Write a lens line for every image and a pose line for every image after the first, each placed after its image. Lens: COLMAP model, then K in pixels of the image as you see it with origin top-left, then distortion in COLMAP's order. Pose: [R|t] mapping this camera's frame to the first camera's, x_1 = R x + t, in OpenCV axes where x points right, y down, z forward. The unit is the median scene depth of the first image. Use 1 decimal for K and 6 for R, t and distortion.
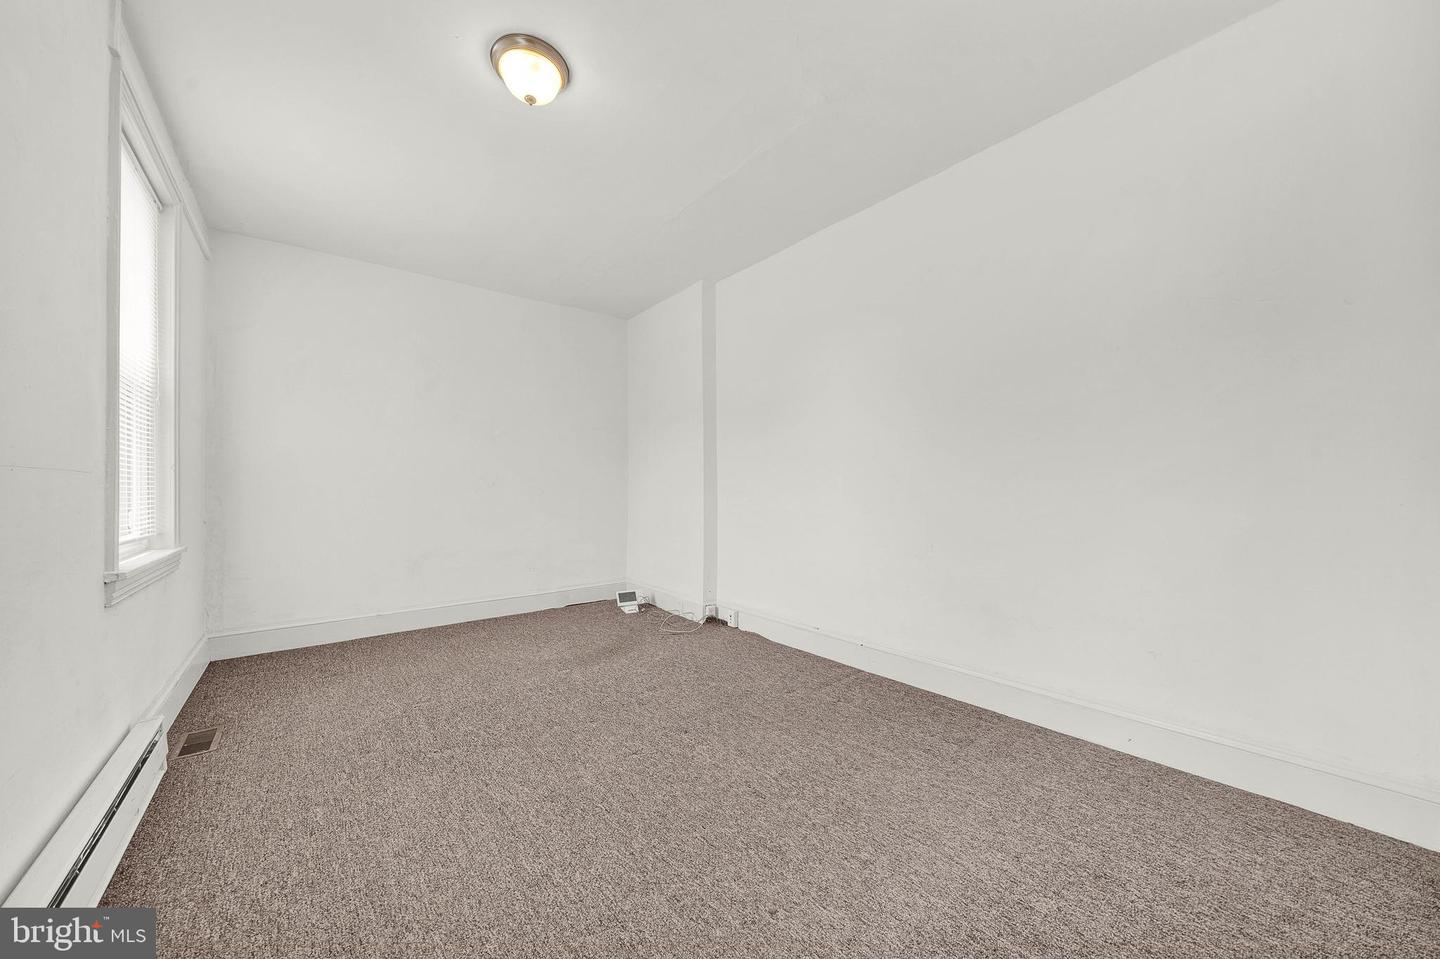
lens RADIAL K [[503.4, 0, 710.4], [0, 503.4, 484.2], [0, 0, 1]] dist [-0.000880, 0.000026]
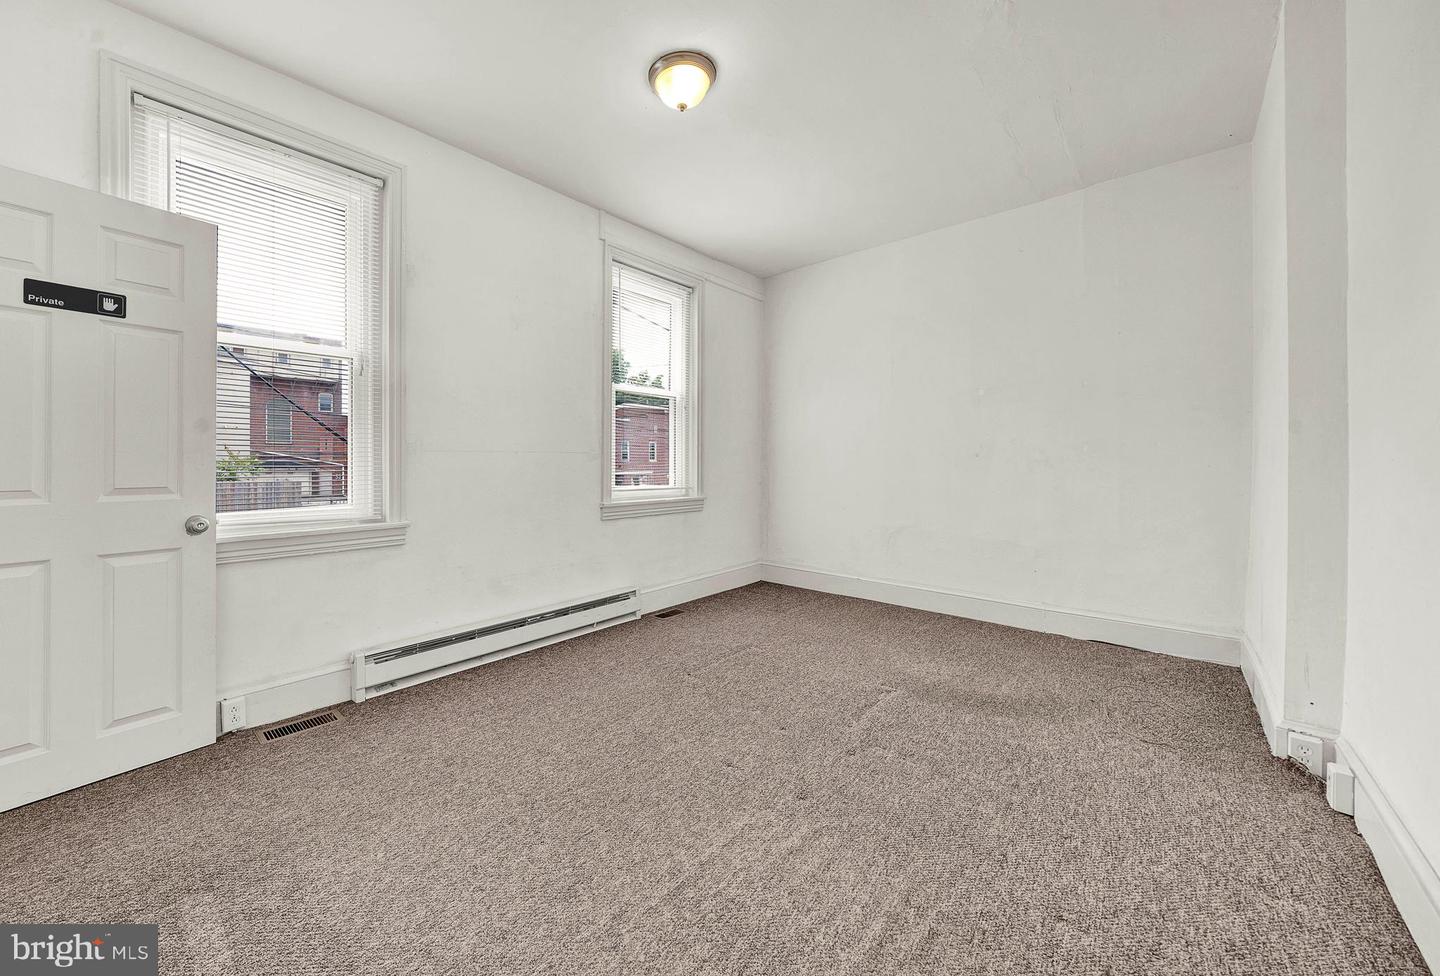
lens RADIAL K [[537.3, 0, 640.9], [0, 537.3, 459.5], [0, 0, 1]] dist [-0.002348, -0.000053]
pose [[0.121056, 0.005117, -0.992632, 0.741726], [0.002318, 0.999983, 0.005437, -0.001377], [0.992643, -0.002959, 0.121042, 0.725843]]
